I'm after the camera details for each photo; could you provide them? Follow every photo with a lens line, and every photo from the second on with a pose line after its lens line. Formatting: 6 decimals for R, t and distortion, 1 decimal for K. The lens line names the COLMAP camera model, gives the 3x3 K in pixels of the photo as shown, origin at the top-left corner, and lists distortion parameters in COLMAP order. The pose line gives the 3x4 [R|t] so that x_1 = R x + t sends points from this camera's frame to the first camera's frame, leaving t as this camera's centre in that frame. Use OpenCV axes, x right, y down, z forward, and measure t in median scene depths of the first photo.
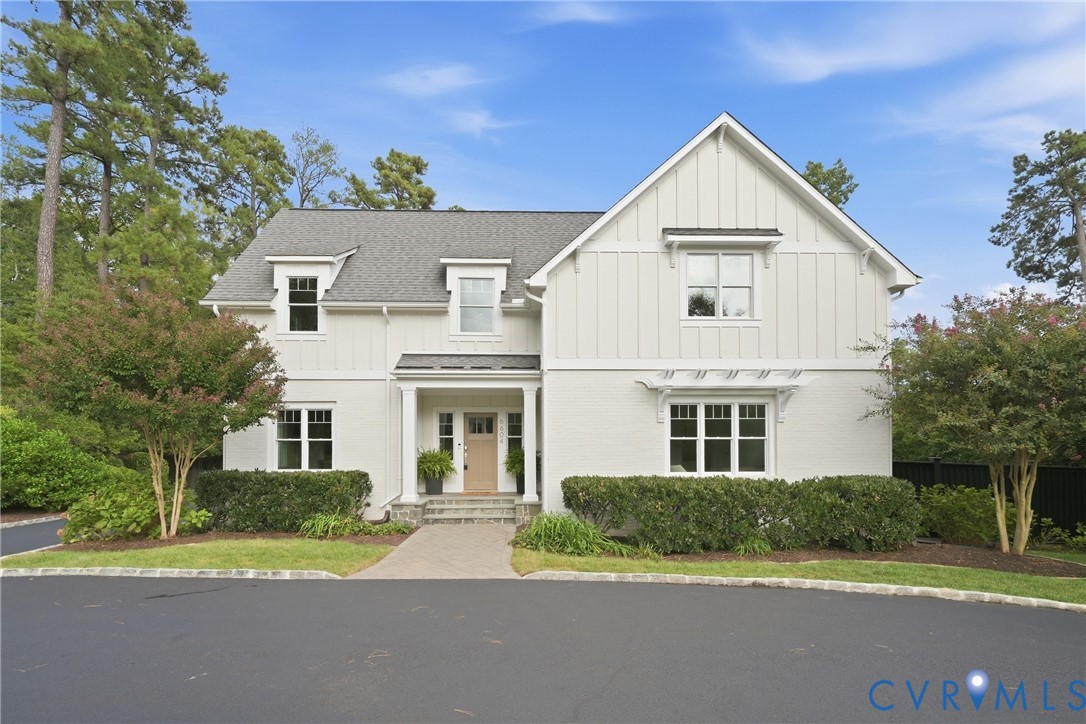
lens RADIAL K [[539.4, 0, 534.1], [0, 539.4, 420.5], [0, 0, 1]] dist [-0.003536, -0.000019]
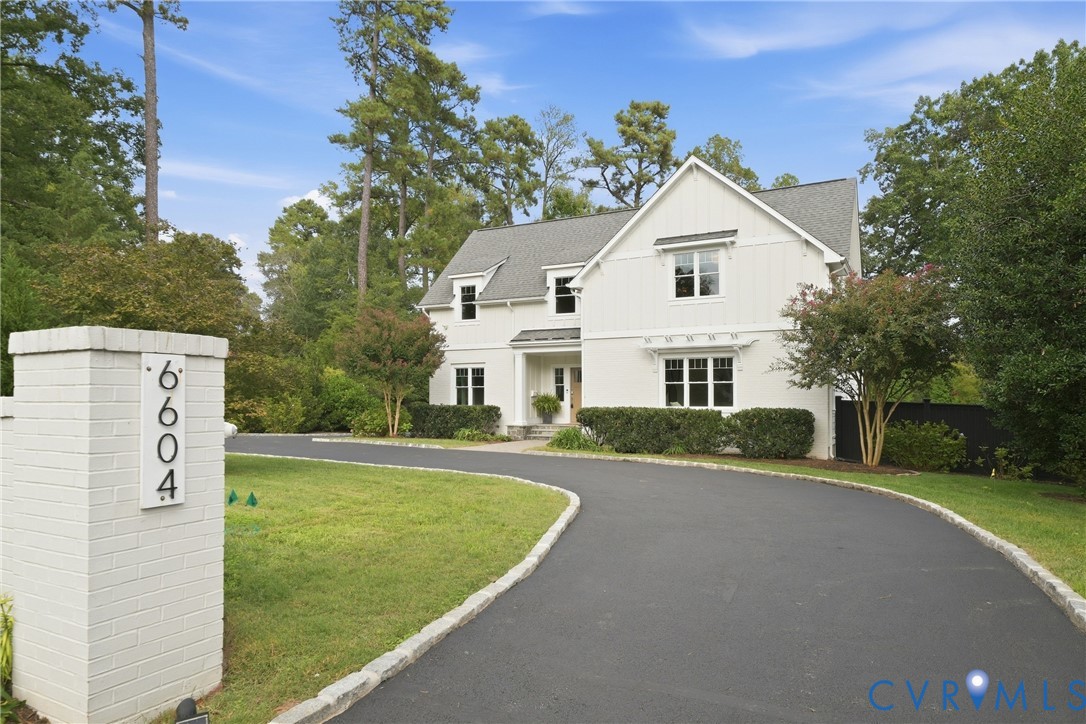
lens RADIAL K [[749.7, 0, 543.6], [0, 749.7, 362.6], [0, 0, 1]] dist [-0.043578, -0.000870]
pose [[0.859912, -0.024585, -0.509849, 0.951220], [0.014787, 0.999620, -0.023263, 0.019603], [0.510227, 0.012465, 0.859949, -0.852706]]
